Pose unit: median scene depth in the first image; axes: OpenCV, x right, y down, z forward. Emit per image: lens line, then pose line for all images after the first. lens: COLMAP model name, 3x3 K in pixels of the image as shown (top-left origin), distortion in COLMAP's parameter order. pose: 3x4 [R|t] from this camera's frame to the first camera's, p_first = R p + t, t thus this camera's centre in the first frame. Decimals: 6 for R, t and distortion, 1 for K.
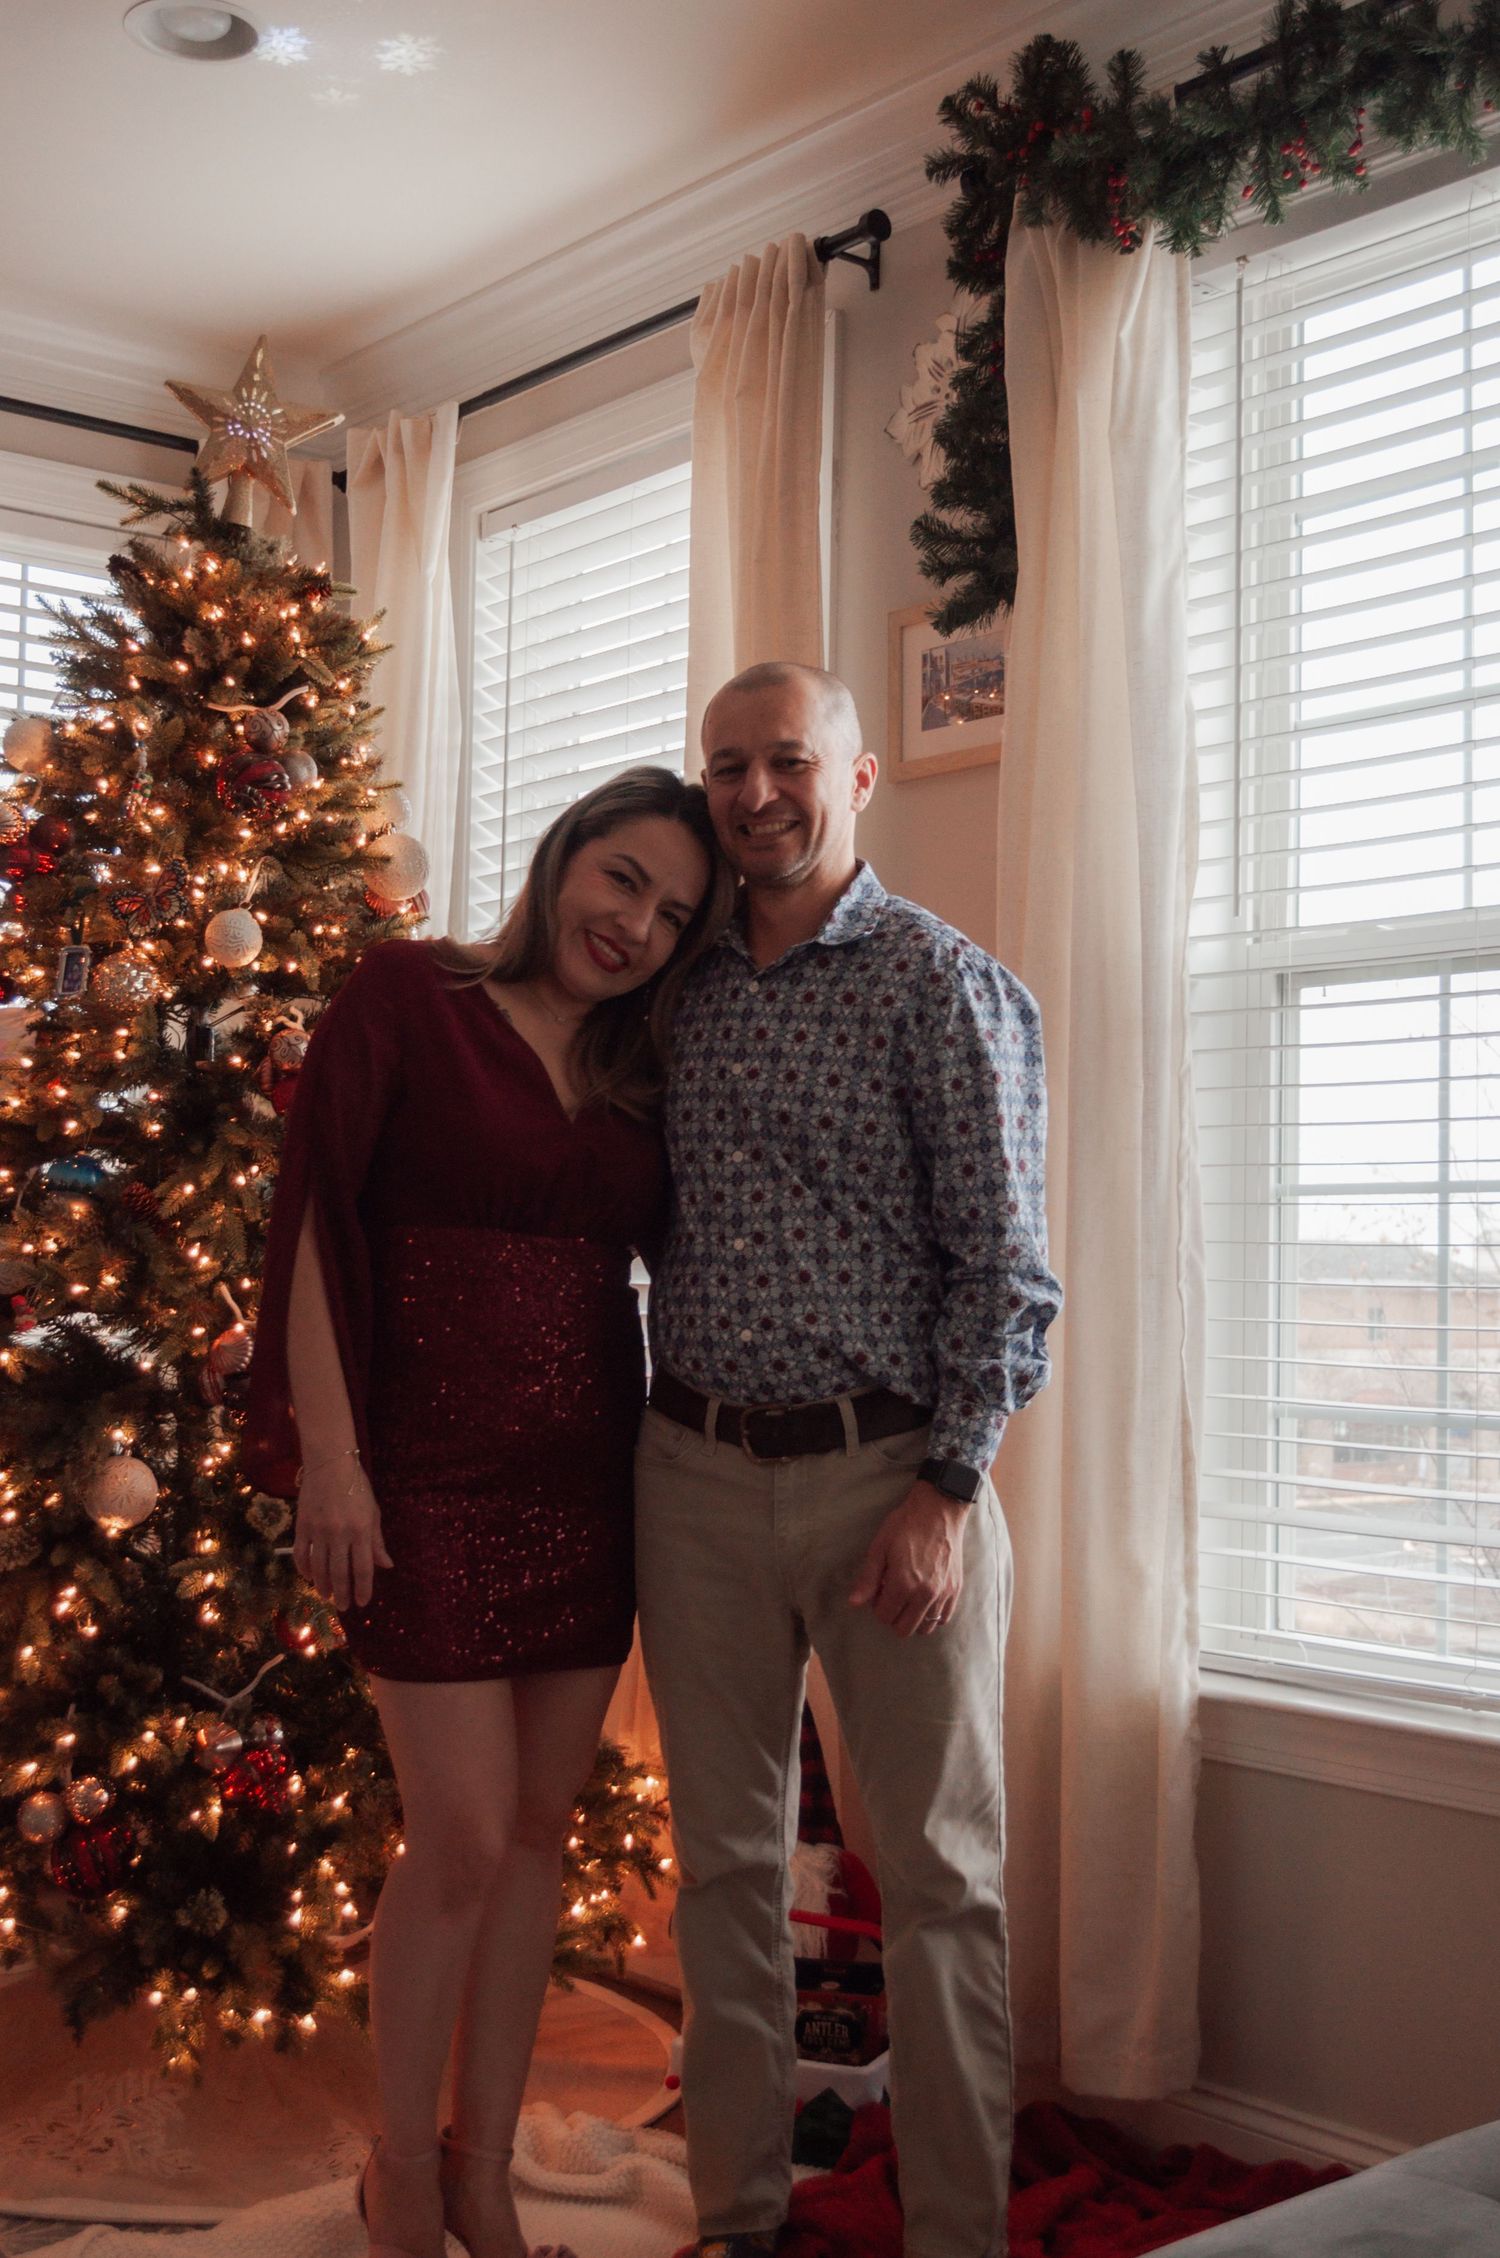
lens RADIAL K [[2616.2, 0, 750.0], [0, 2616.2, 1129.0], [0, 0, 1]] dist [-0.035562, -0.020688]
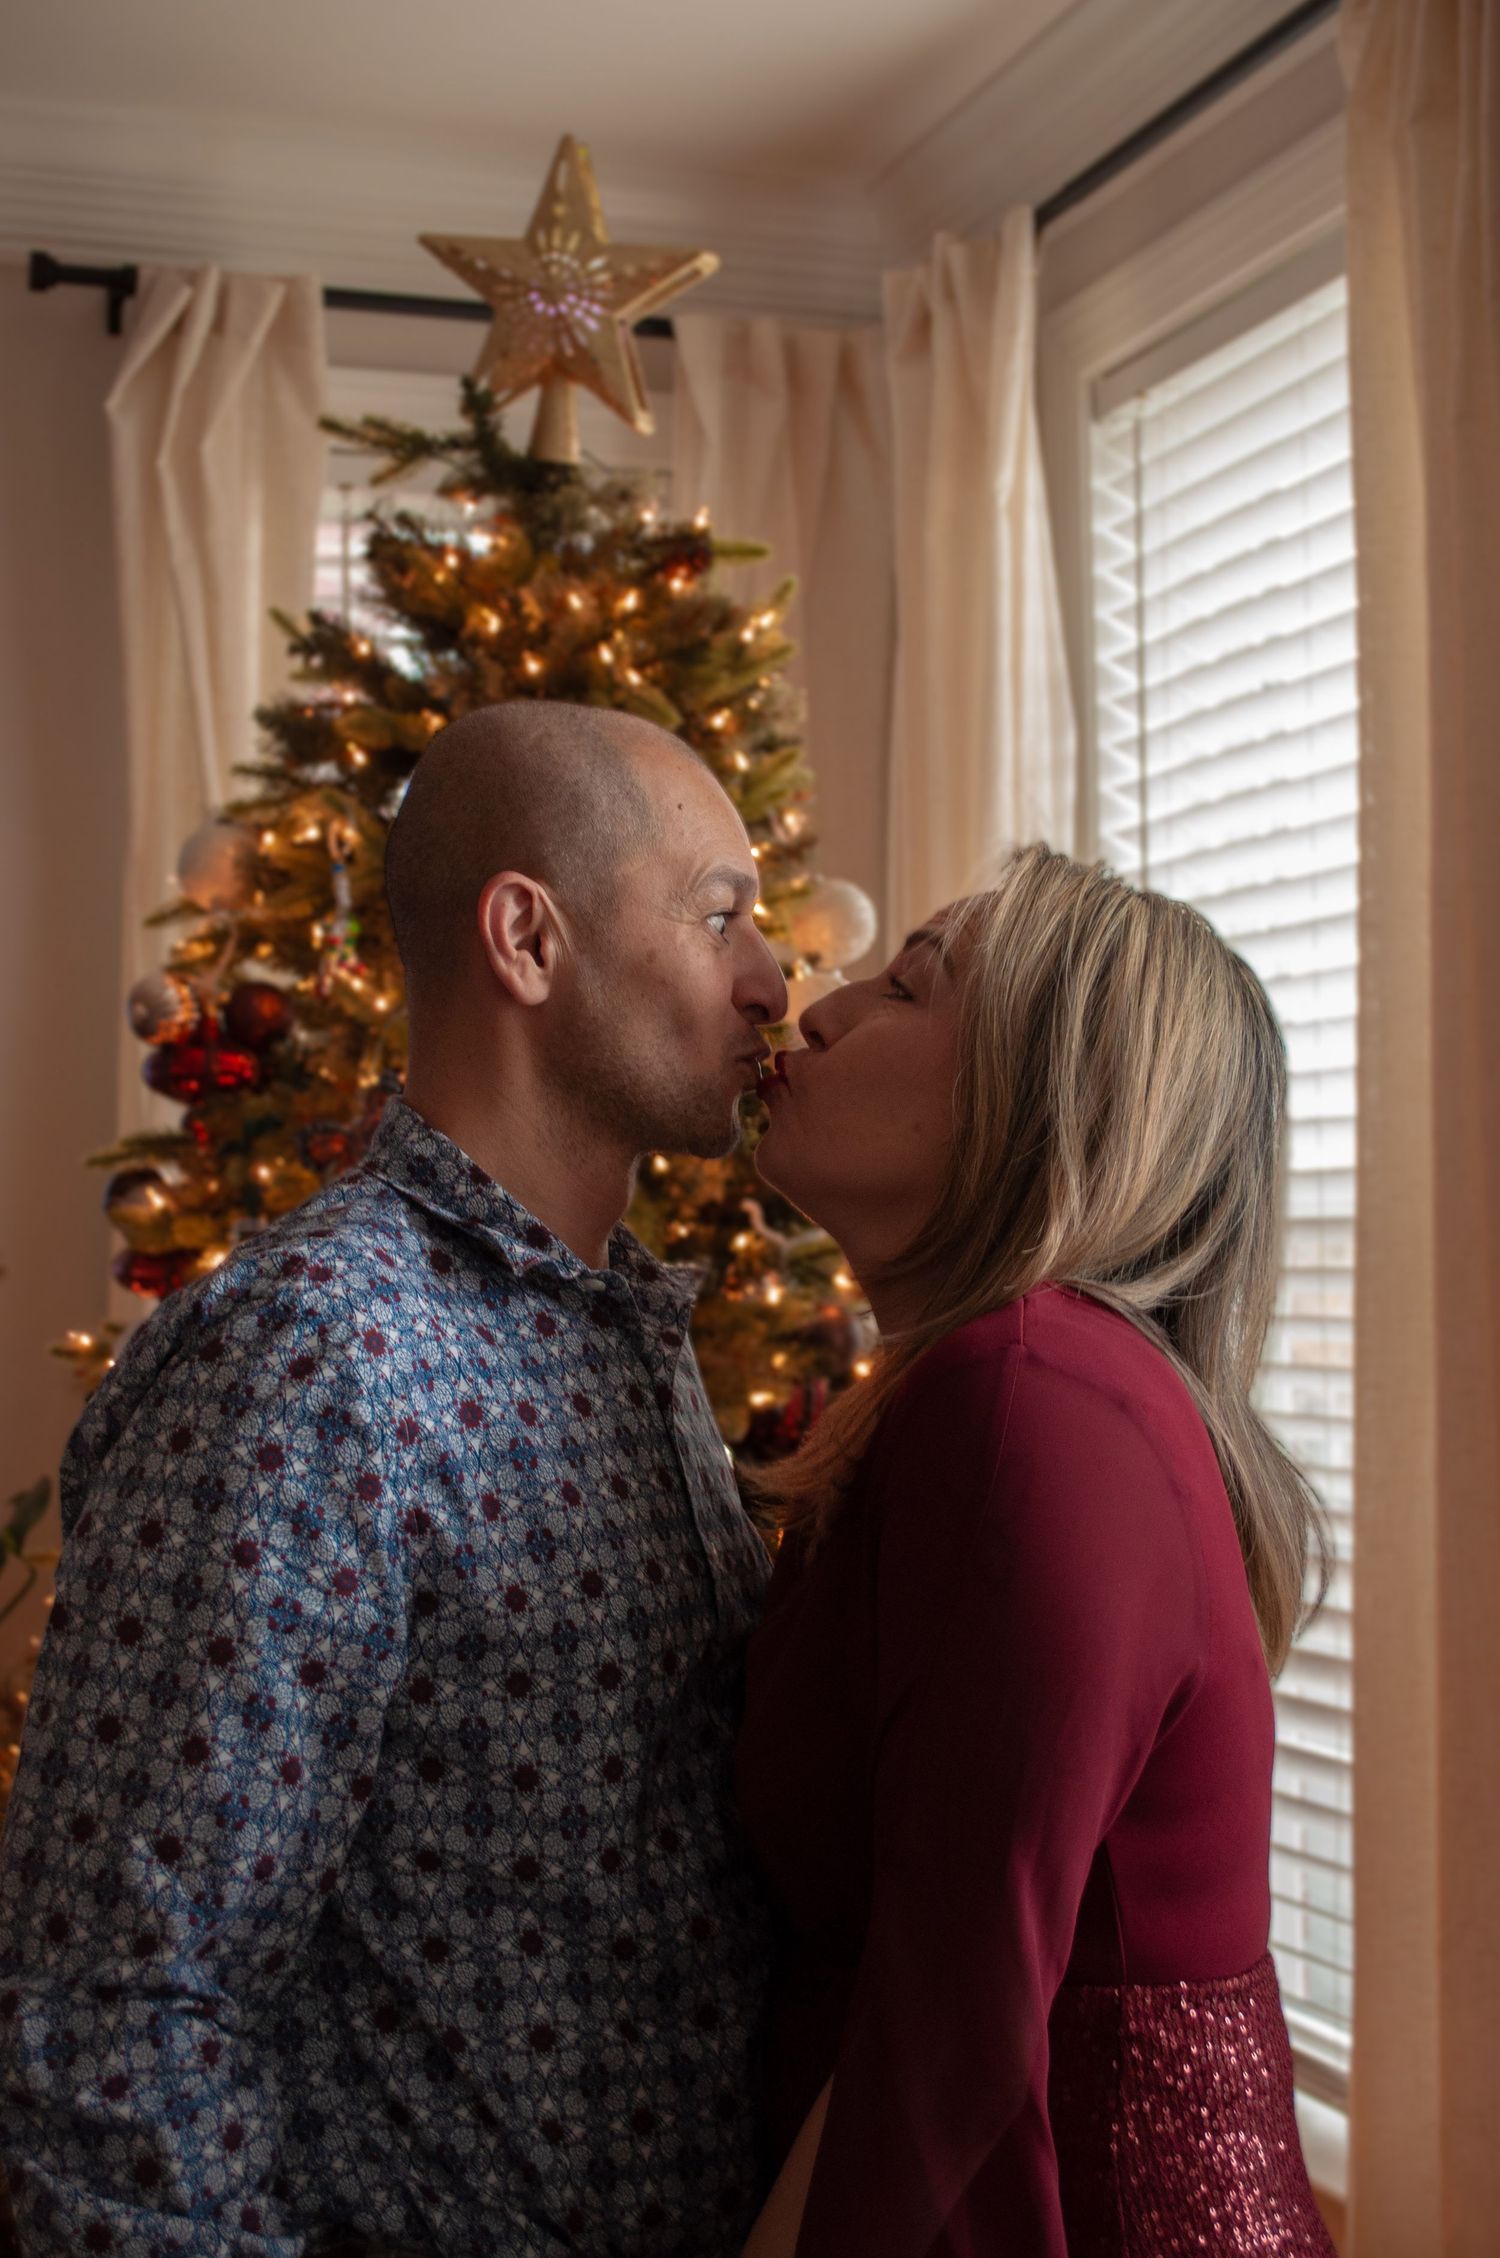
lens RADIAL K [[3059.4, 0, 750.0], [0, 3059.4, 1129.0], [0, 0, 1]] dist [-0.004291, -0.122526]
pose [[0.941561, -0.042635, -0.334135, 0.081207], [0.047078, 0.998878, 0.005206, -0.090737], [0.333538, -0.020633, 0.942511, 0.394605]]
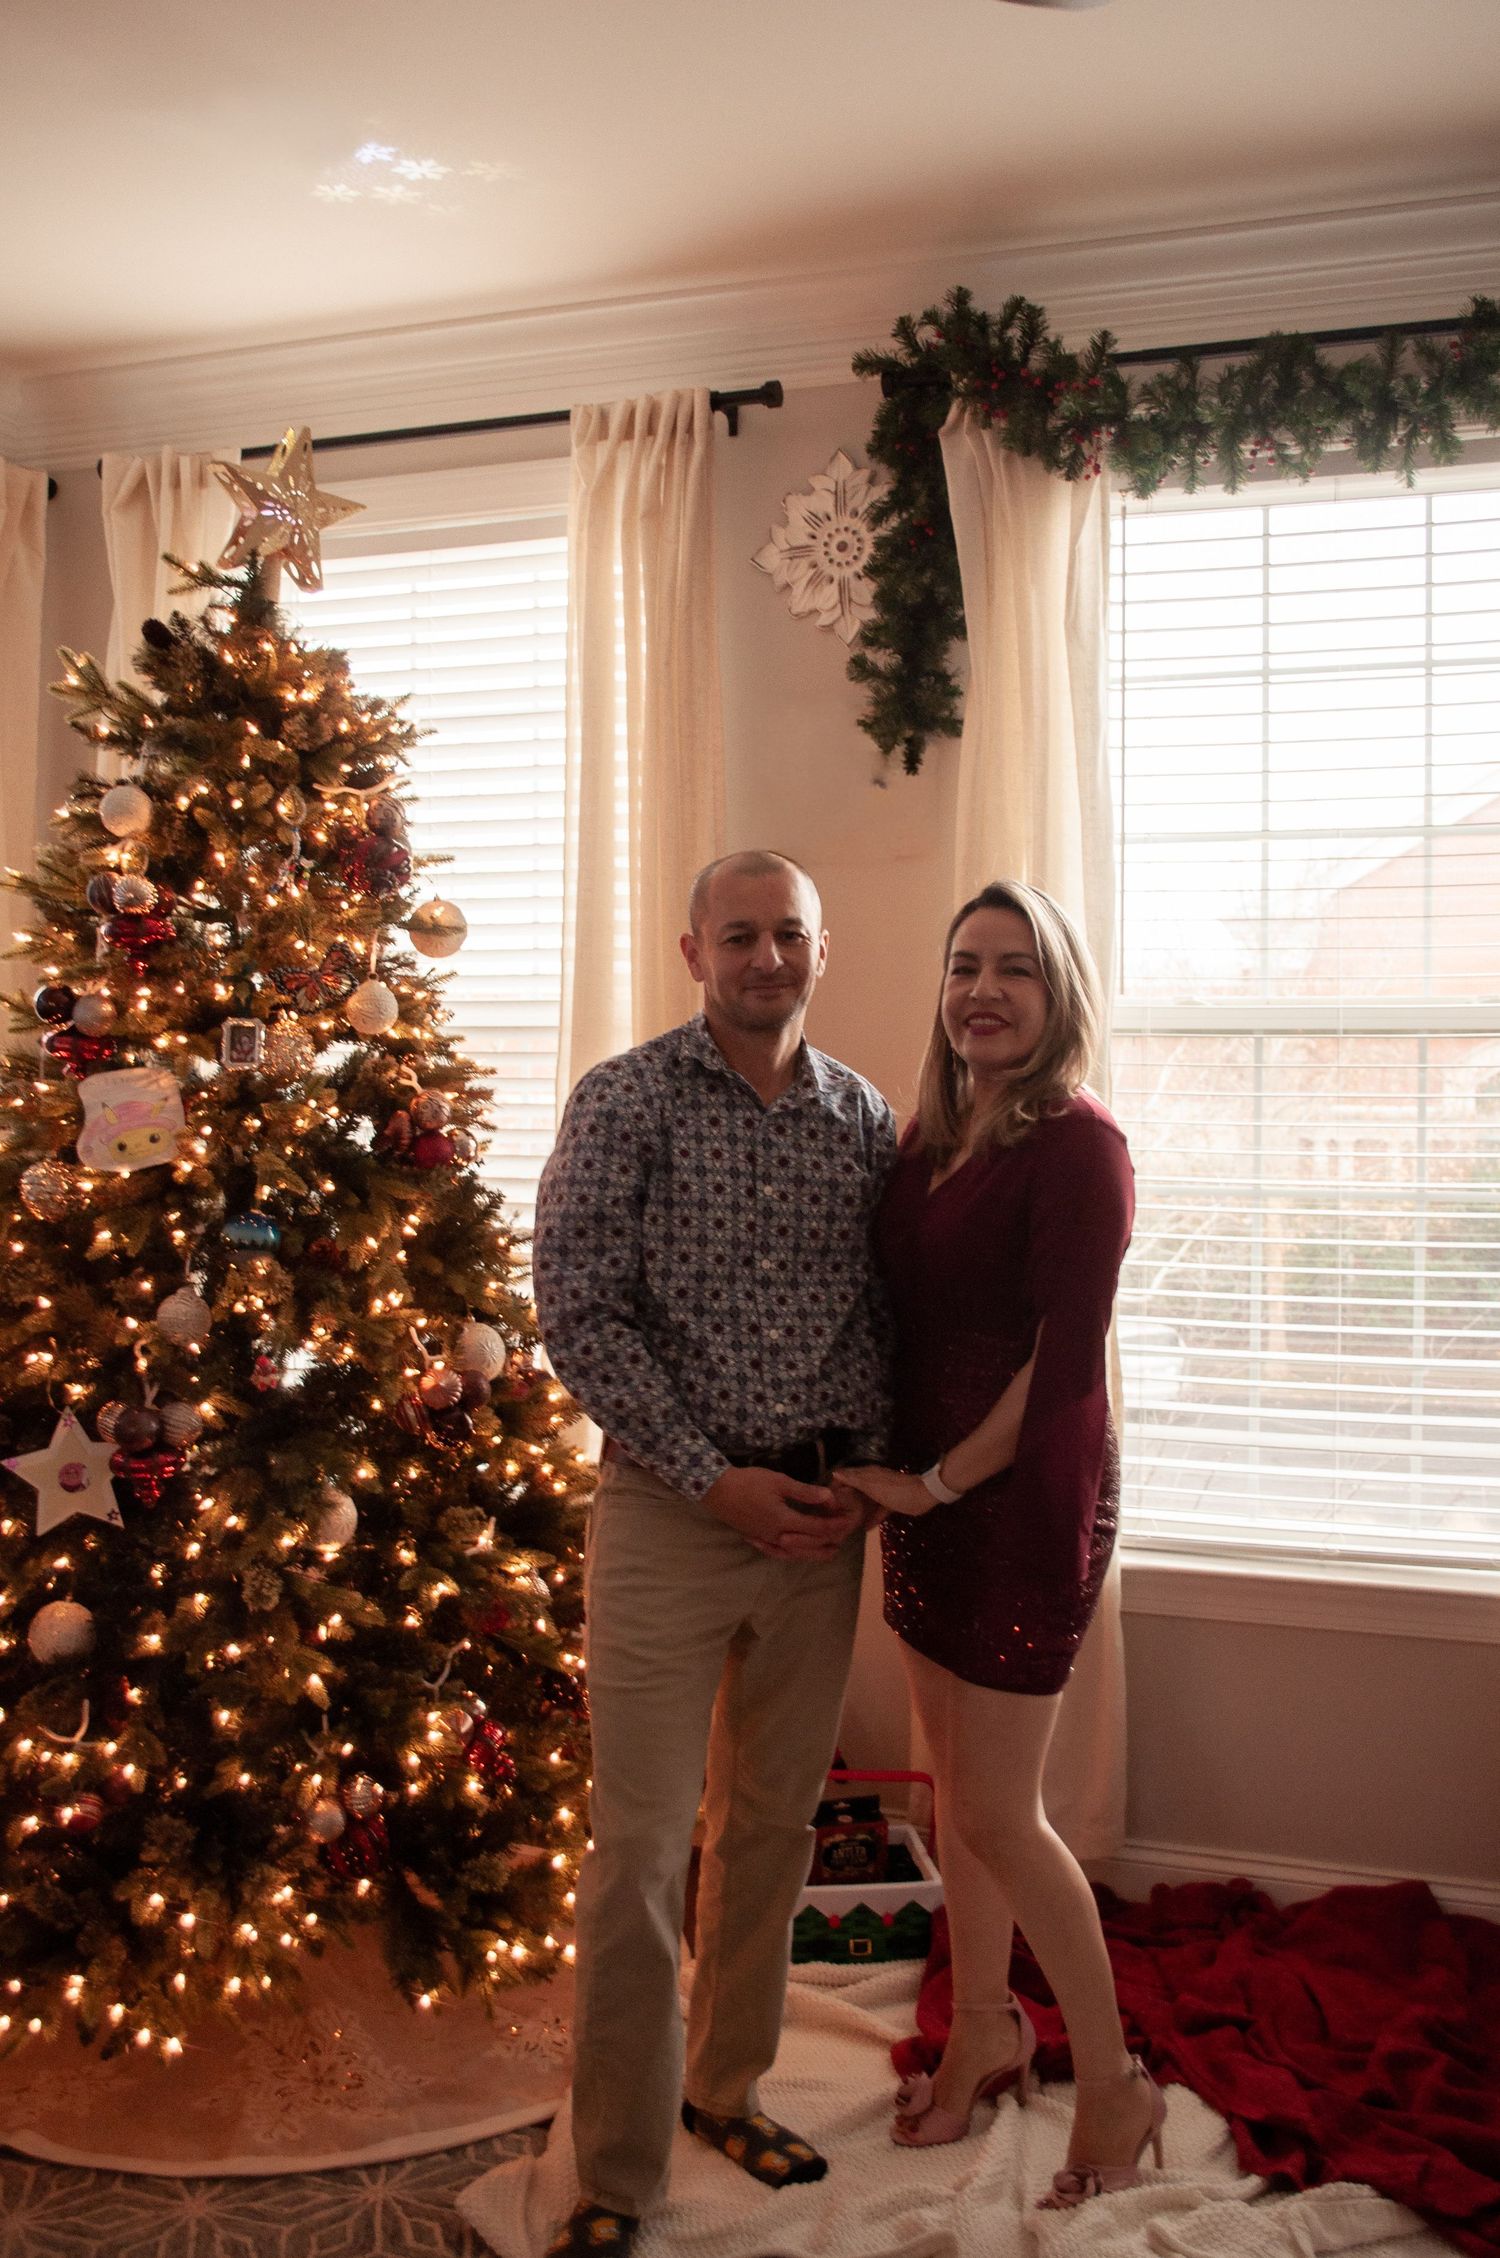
lens RADIAL K [[2153.0, 0, 750.0], [0, 2153.0, 1129.0], [0, 0, 1]] dist [-0.058521, 0.009547]
pose [[0.861617, -0.034858, 0.506360, -0.536560], [-0.016230, 0.995236, 0.096131, -0.115271], [-0.507299, -0.091047, 0.856947, 0.139434]]
